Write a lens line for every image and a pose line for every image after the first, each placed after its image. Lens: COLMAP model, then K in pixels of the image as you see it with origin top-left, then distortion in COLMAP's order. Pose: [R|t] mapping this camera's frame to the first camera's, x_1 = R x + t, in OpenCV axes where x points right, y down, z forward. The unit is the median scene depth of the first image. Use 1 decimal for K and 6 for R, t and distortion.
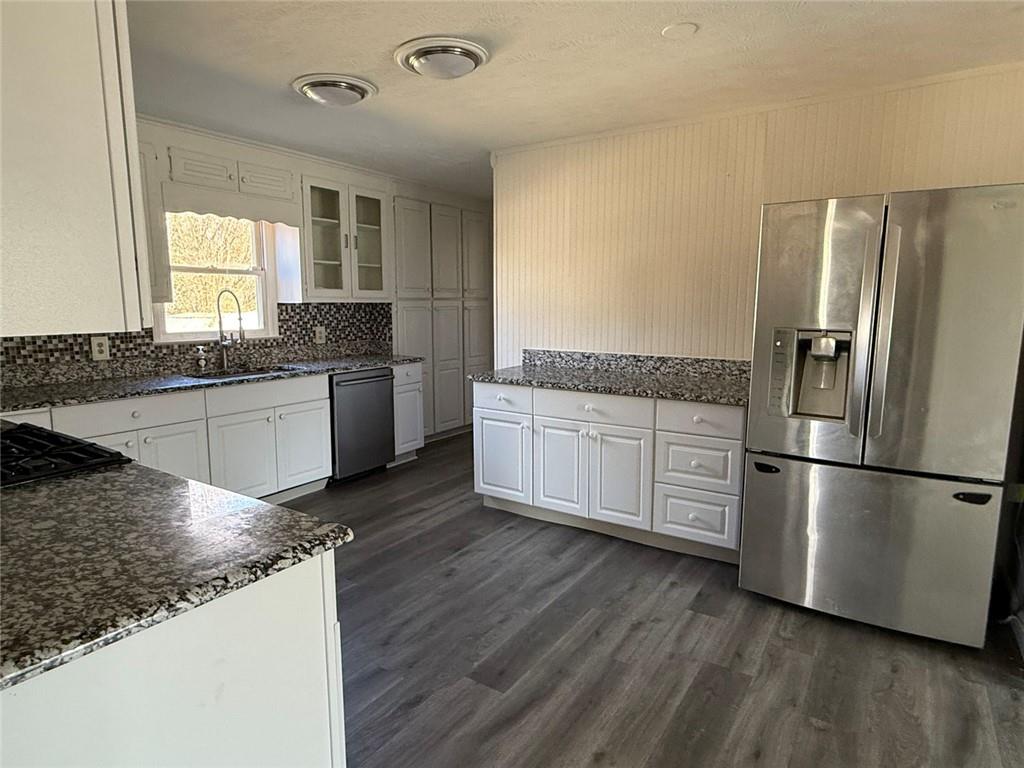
lens RADIAL K [[598.2, 0, 512.0], [0, 598.2, 384.0], [0, 0, 1]] dist [0.002527, 0.000888]
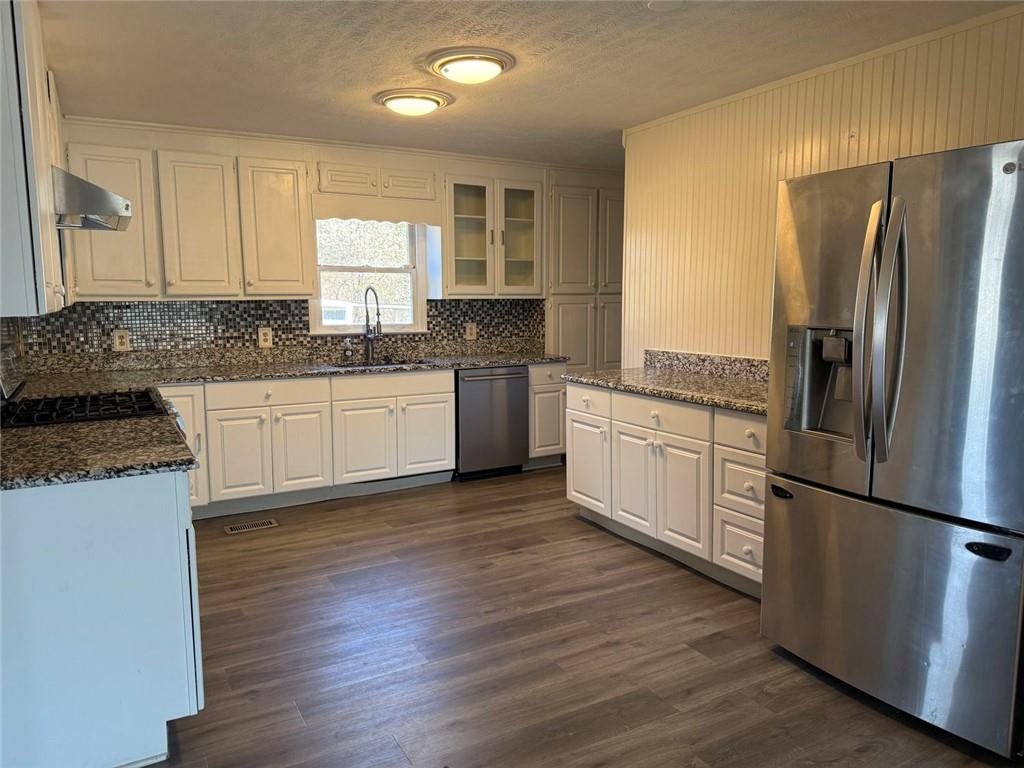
lens RADIAL K [[727.6, 0, 512.0], [0, 727.6, 384.0], [0, 0, 1]] dist [0.135818, -0.208196]
pose [[0.889316, 0.048504, -0.454713, 0.364875], [-0.056742, 0.998379, -0.004478, 0.009831], [0.453759, 0.029783, 0.890627, -0.065500]]
